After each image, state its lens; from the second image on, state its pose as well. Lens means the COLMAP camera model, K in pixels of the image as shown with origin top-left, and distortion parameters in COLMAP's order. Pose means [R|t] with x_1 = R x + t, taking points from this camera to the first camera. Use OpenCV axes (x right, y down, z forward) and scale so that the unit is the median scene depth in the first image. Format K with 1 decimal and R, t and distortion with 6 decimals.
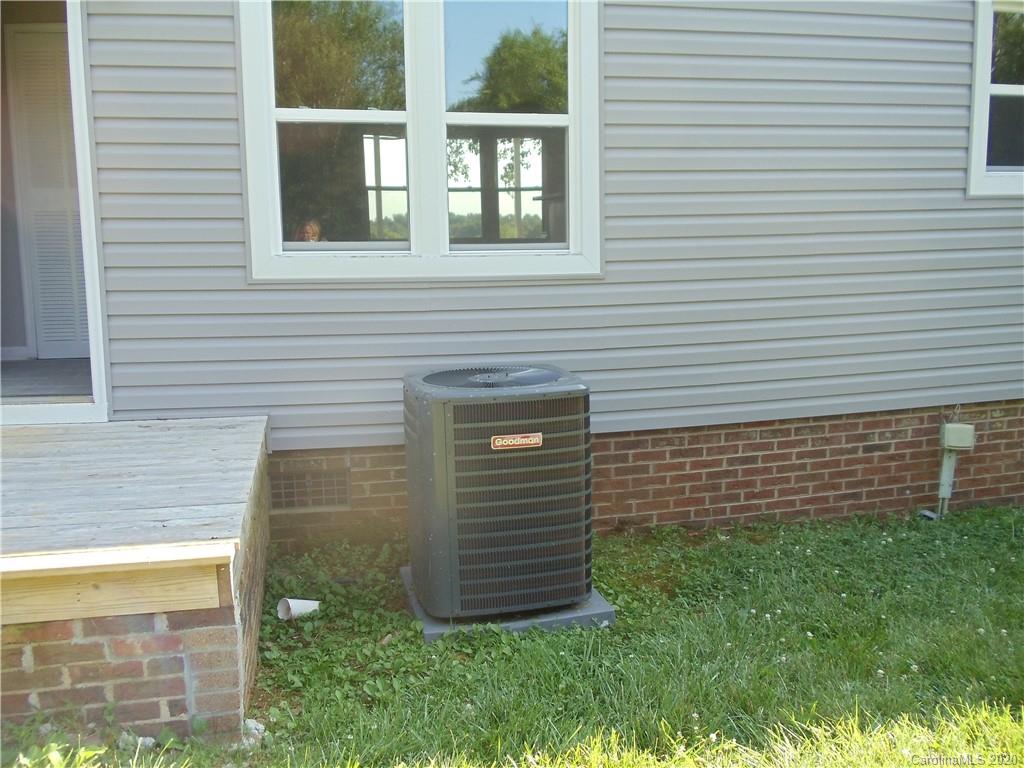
lens RADIAL K [[1299.0, 0, 512.0], [0, 1299.0, 384.0], [0, 0, 1]] dist [0.000975, 0.002215]
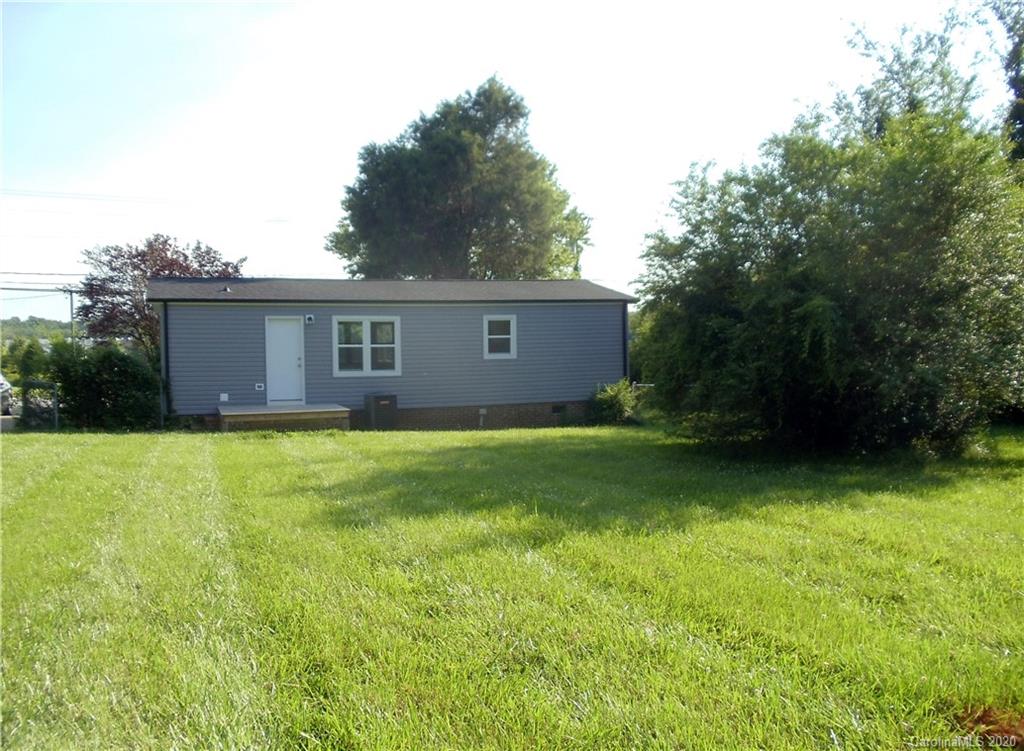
lens RADIAL K [[1035.2, 0, 512.1], [0, 1035.2, 353.6], [0, 0, 1]] dist [-0.000066, -0.214777]
pose [[0.997987, 0.005423, 0.063182, 0.225782], [0.000621, 0.995452, -0.095259, 0.196664], [-0.063411, 0.095107, 0.993445, -2.810166]]
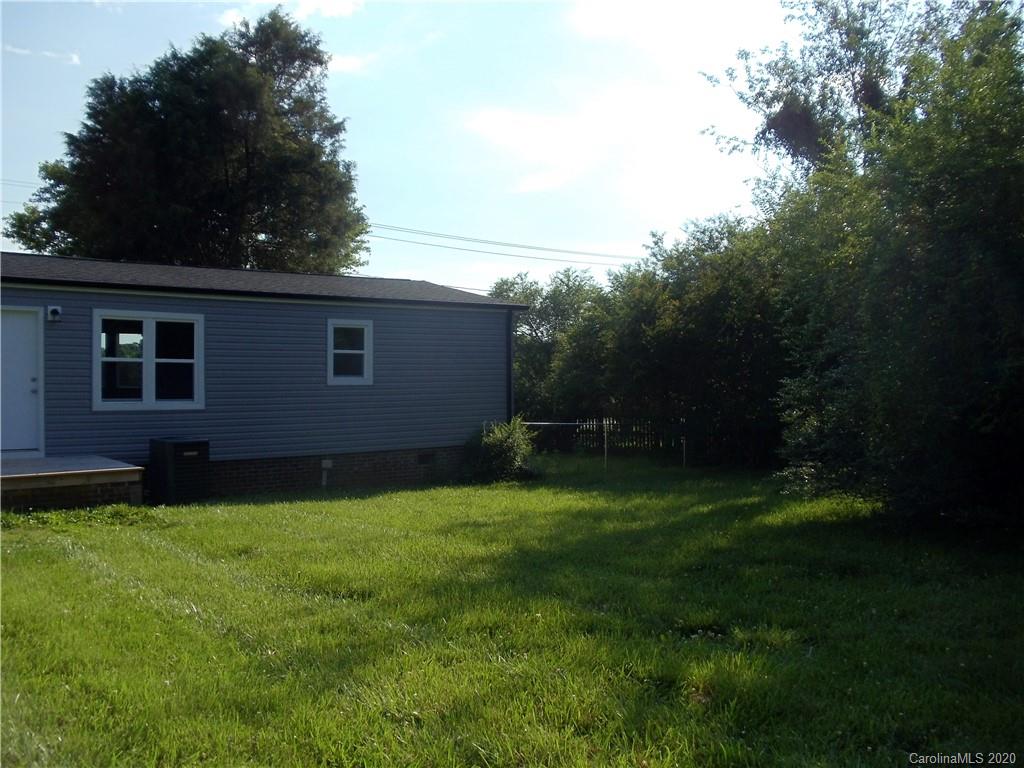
lens RADIAL K [[1000.6, 0, 512.0], [0, 1000.6, 384.0], [0, 0, 1]] dist [-0.040530, -0.009431]
pose [[0.916065, 0.019101, 0.400574, -0.207230], [0.019772, 0.995499, -0.092685, 0.085332], [-0.400542, 0.092825, 0.911565, -1.401657]]
